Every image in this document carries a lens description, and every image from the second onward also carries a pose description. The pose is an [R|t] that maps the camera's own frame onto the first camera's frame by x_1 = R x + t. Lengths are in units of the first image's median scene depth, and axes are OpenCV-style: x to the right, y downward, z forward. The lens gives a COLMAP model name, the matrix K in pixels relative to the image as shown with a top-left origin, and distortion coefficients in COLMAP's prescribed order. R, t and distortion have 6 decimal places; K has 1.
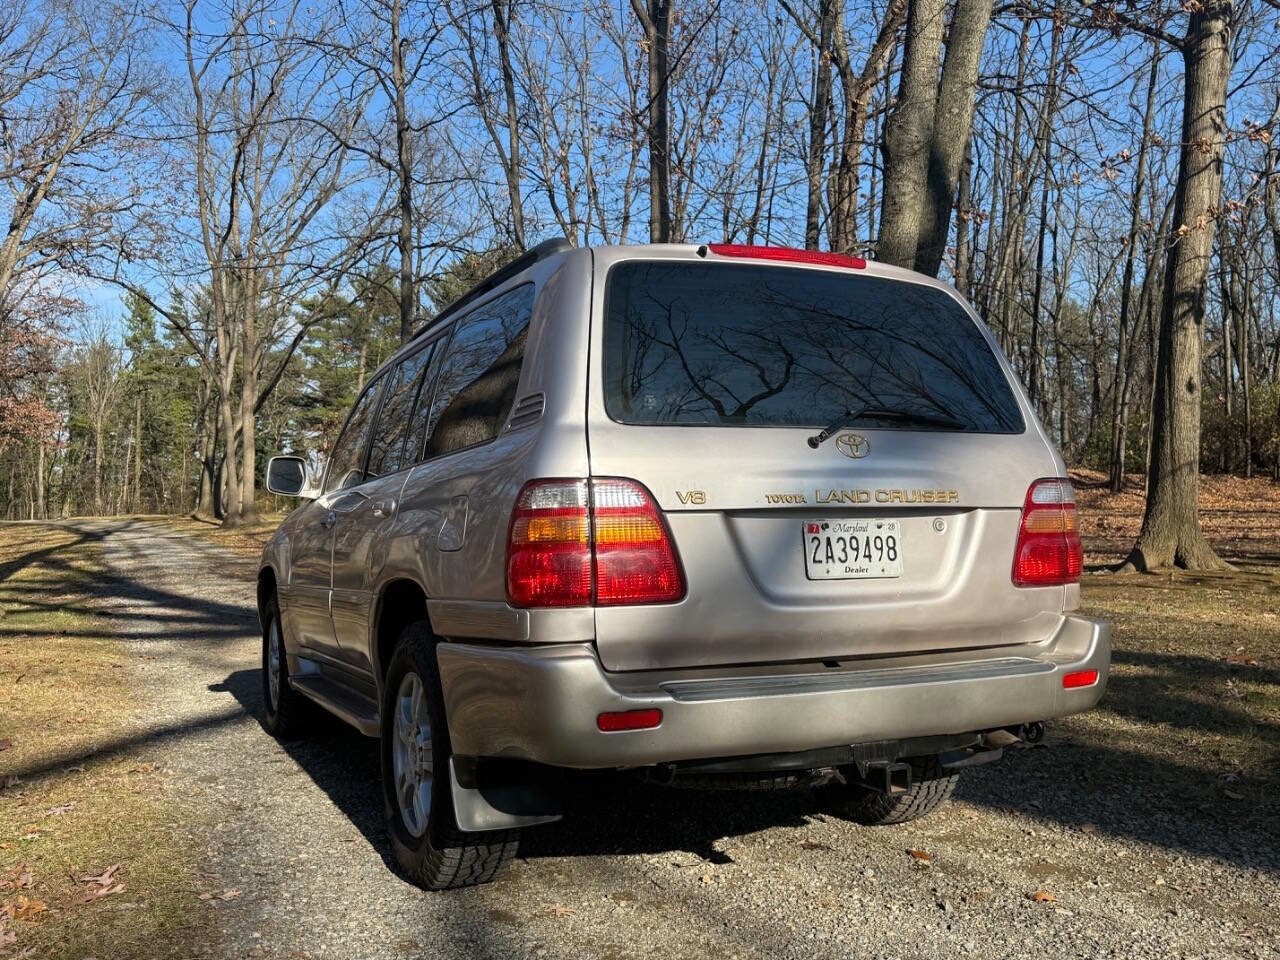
lens RADIAL K [[1052.2, 0, 640.0], [0, 1052.2, 480.0], [0, 0, 1]] dist [0.102888, -0.129360]
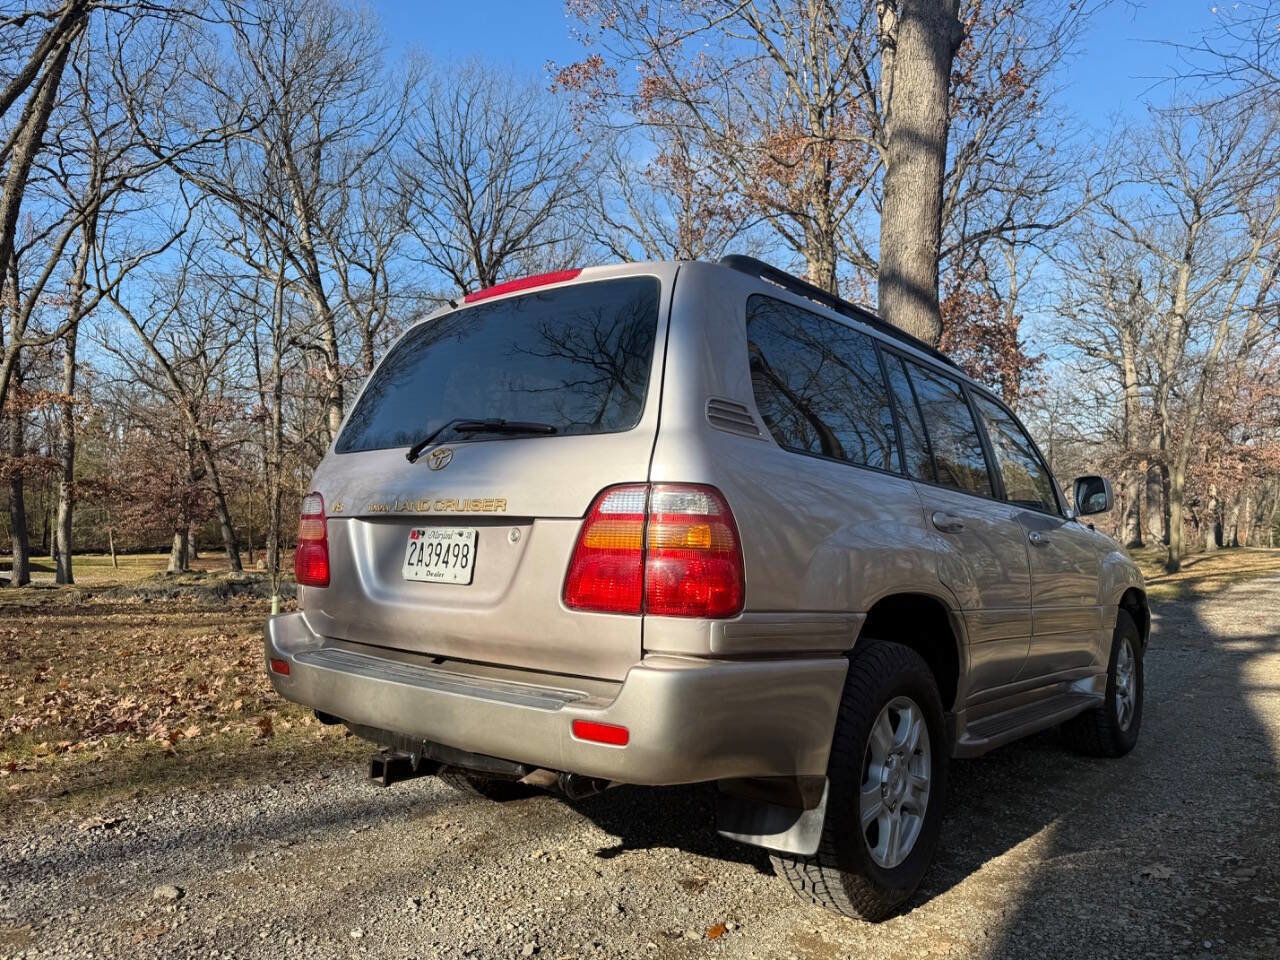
lens RADIAL K [[907.3, 0, 640.0], [0, 907.3, 480.0], [0, 0, 1]] dist [0.030835, -0.036086]
pose [[0.430648, -0.036367, -0.901787, 1.046762], [0.011498, 0.999328, -0.034810, 0.022303], [0.902447, 0.004622, 0.430777, 0.732510]]
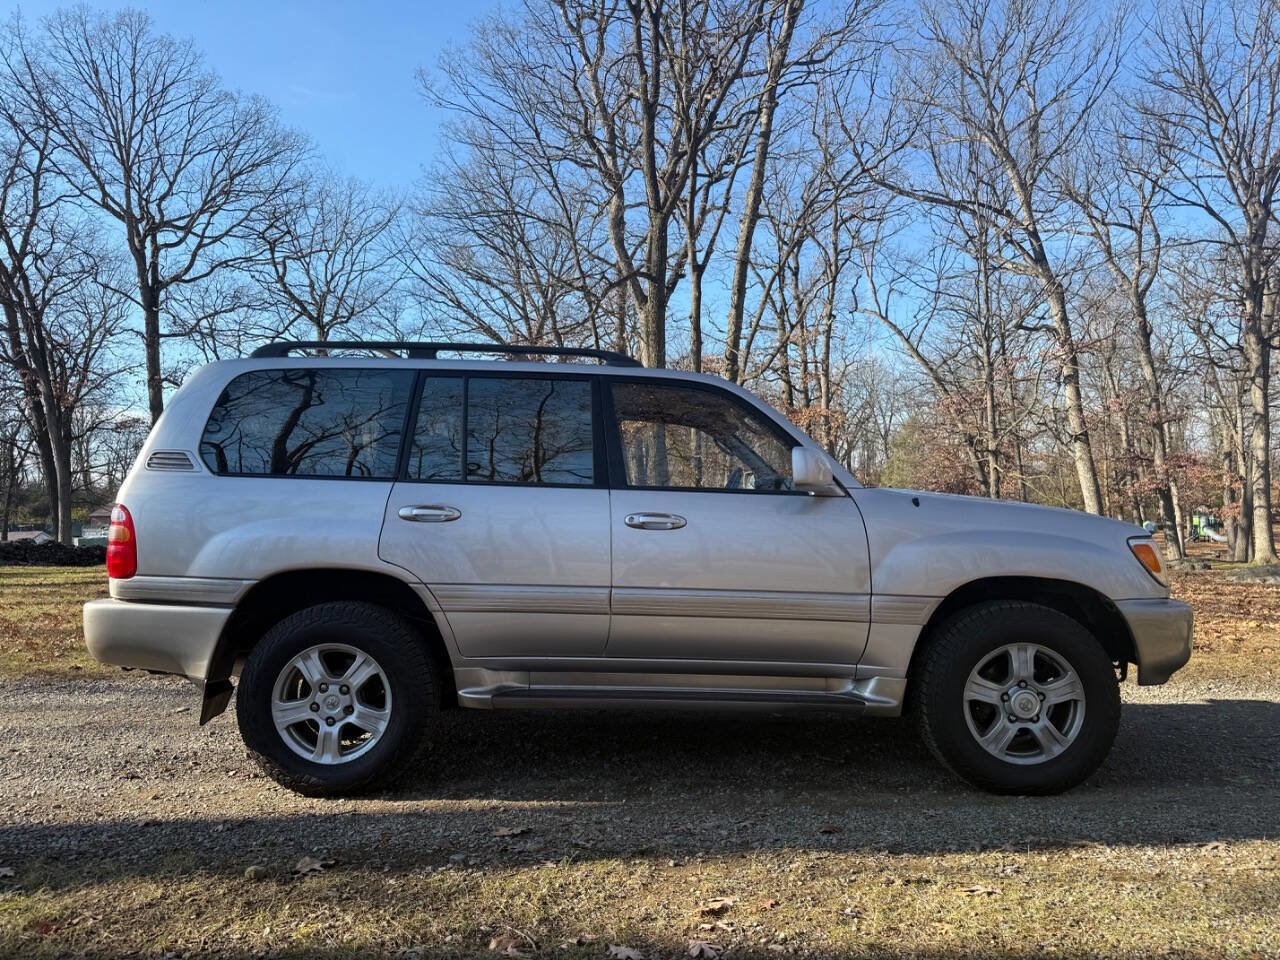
lens RADIAL K [[907.3, 0, 640.0], [0, 907.3, 480.0], [0, 0, 1]] dist [0.030835, -0.036086]
pose [[-0.423290, -0.021637, -0.905736, 1.297391], [0.053156, 0.997400, -0.048668, 0.067802], [0.904434, -0.068746, -0.421039, 2.299686]]
